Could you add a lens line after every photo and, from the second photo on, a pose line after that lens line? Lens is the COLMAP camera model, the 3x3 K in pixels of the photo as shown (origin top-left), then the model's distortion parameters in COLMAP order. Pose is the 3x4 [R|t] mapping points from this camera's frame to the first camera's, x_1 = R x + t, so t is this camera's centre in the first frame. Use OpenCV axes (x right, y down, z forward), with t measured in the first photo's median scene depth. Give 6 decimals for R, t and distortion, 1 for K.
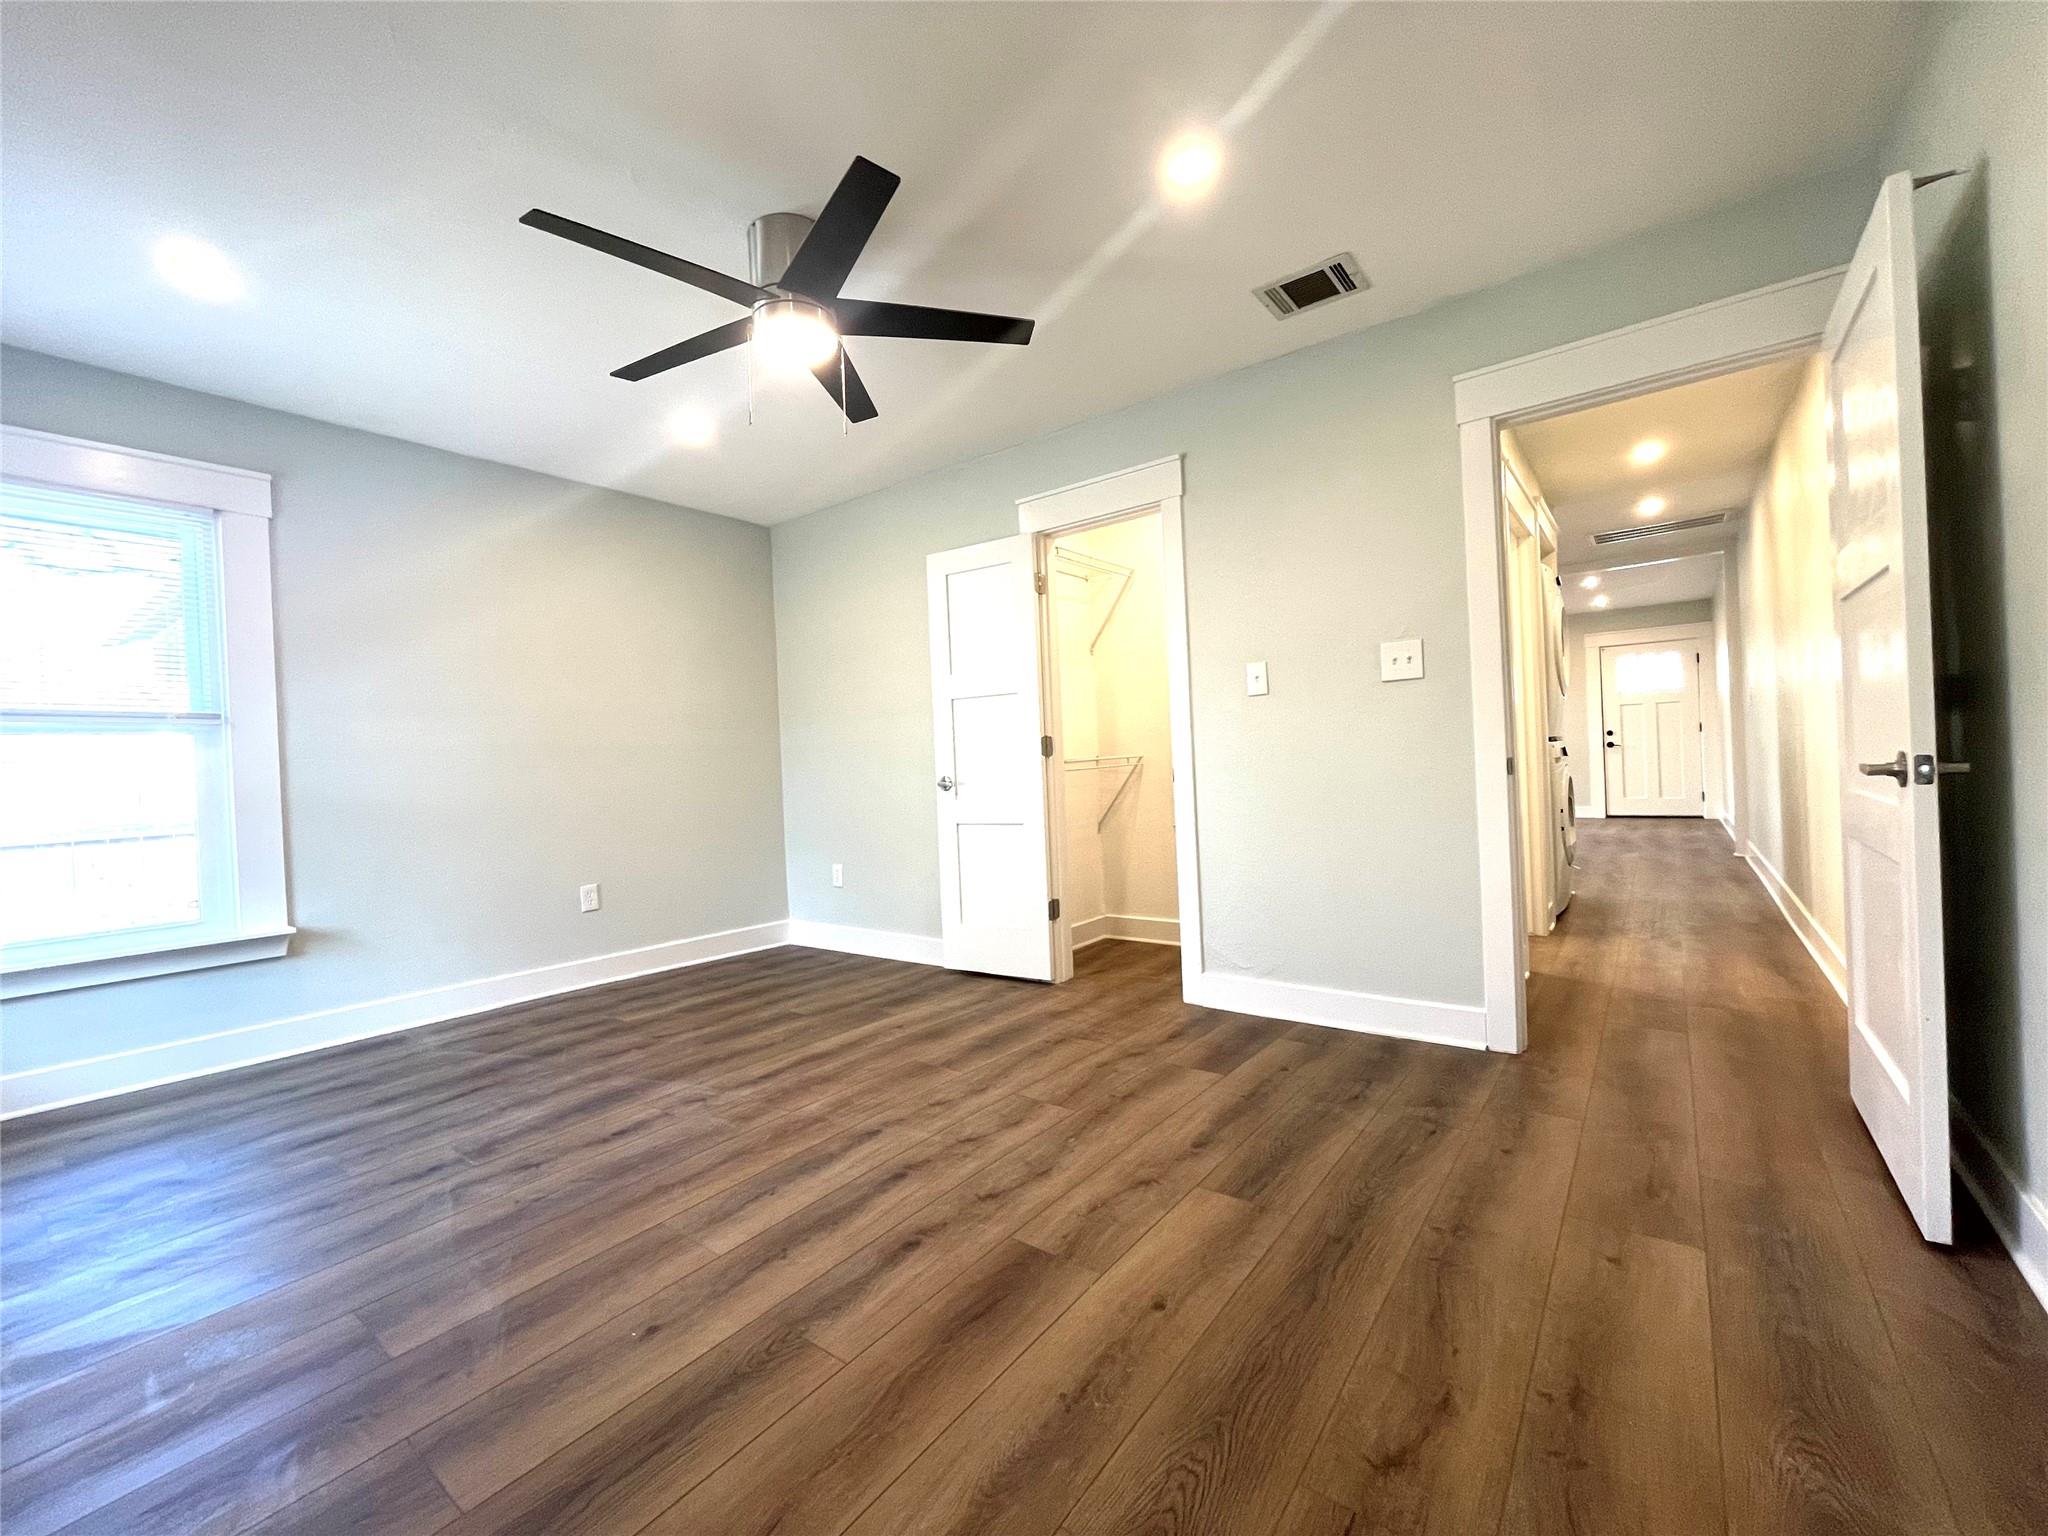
lens RADIAL K [[828.8, 0, 1024.0], [0, 828.8, 768.0], [0, 0, 1]] dist [0.000288, -0.000022]
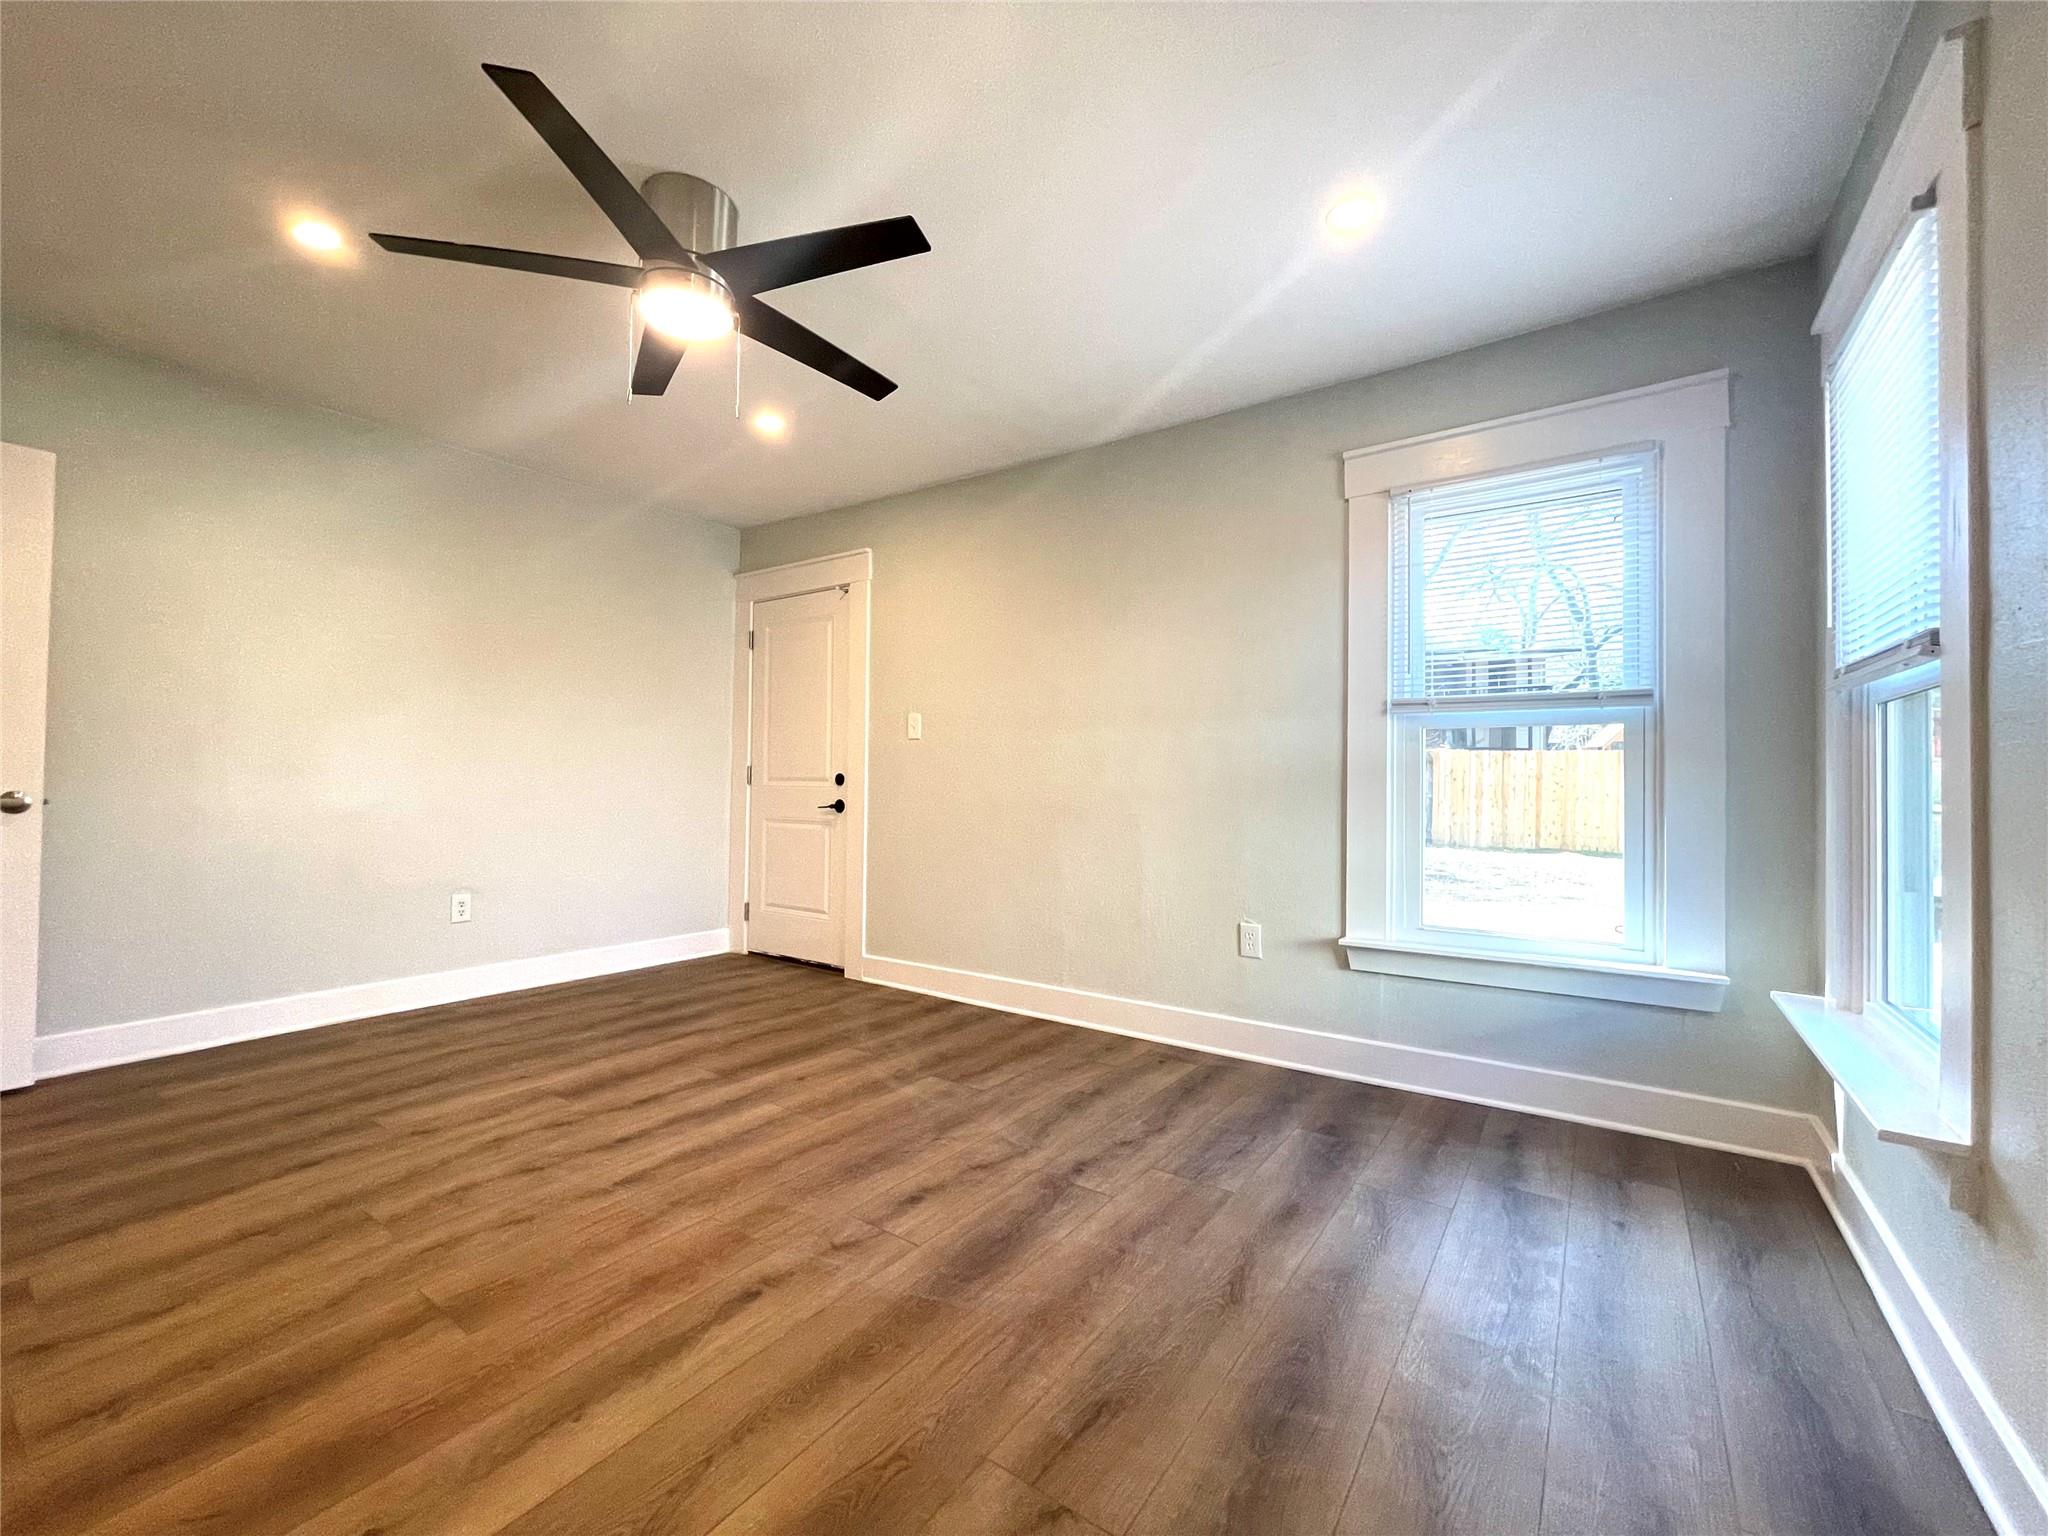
lens RADIAL K [[828.8, 0, 1024.0], [0, 828.8, 768.0], [0, 0, 1]] dist [0.000288, -0.000022]
pose [[-0.998713, 0.029328, -0.041388, -0.568840], [0.029515, 0.999557, -0.003913, -0.000873], [0.041255, -0.005130, -0.999135, 1.840955]]
